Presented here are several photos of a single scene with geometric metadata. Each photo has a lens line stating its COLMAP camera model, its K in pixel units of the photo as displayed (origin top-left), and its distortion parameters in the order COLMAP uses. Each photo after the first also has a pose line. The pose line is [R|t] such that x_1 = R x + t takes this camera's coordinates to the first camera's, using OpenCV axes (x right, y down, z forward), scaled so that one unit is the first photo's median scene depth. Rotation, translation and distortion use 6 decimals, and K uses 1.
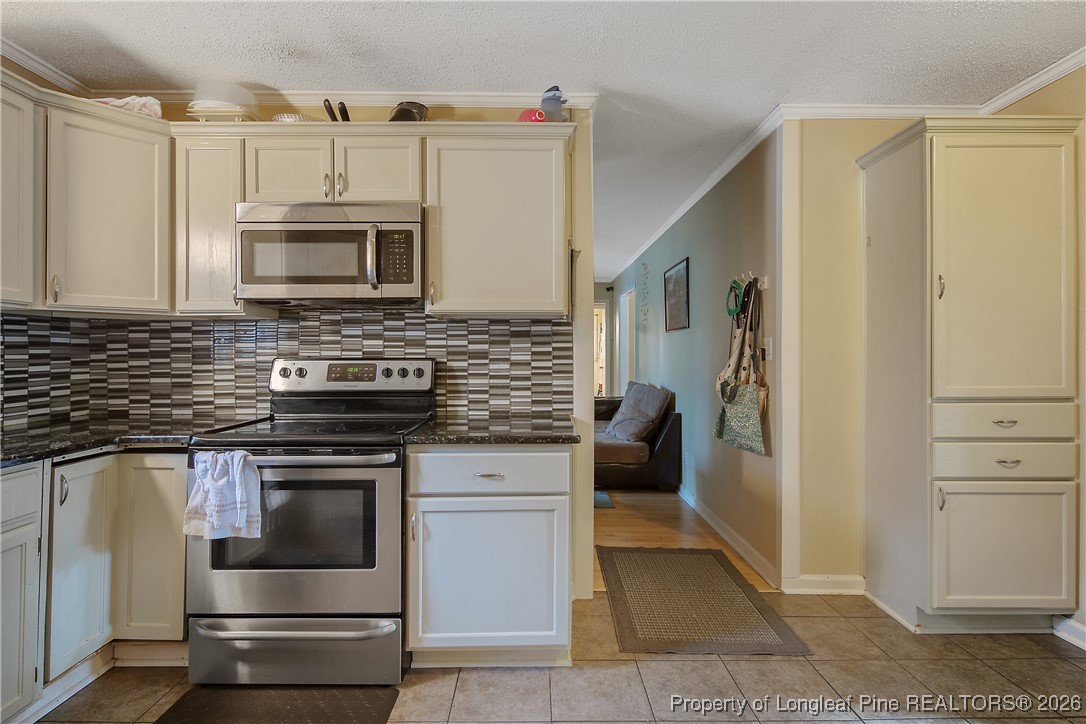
lens RADIAL K [[529.8, 0, 541.7], [0, 529.8, 357.9], [0, 0, 1]] dist [-0.006917, -0.002750]
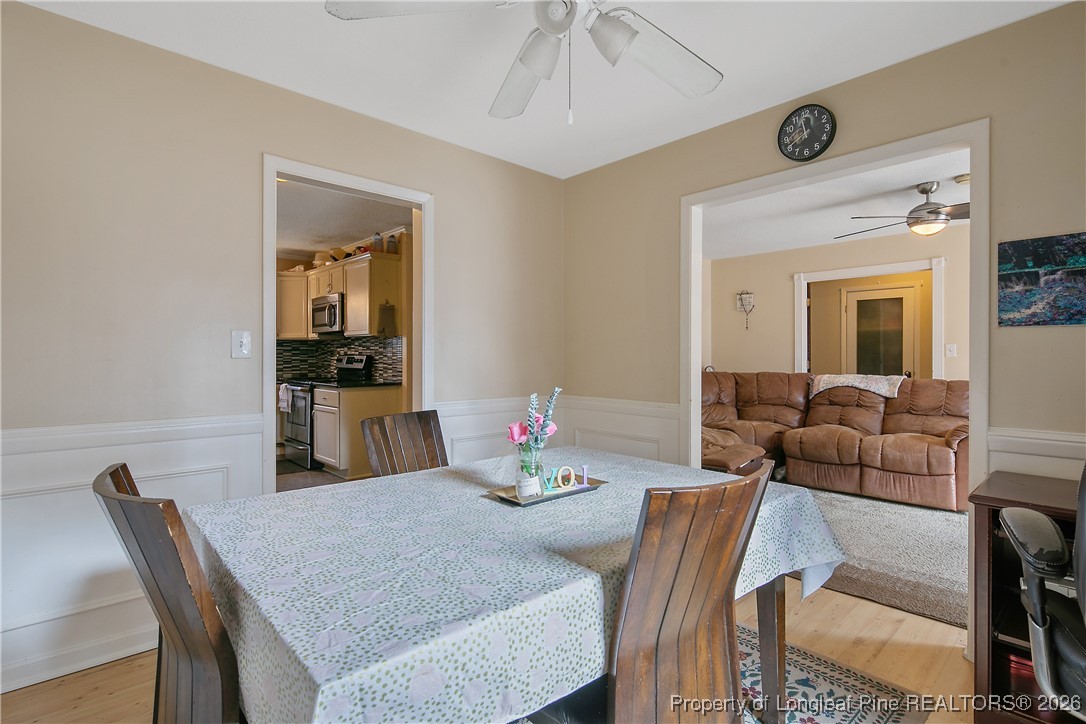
lens RADIAL K [[529.8, 0, 542.8], [0, 529.8, 357.0], [0, 0, 1]] dist [-0.006917, -0.002750]
pose [[0.680318, 0.005726, -0.732894, 2.130784], [-0.001930, 0.999980, 0.006021, -0.005520], [0.732914, -0.002682, 0.680316, -0.013423]]
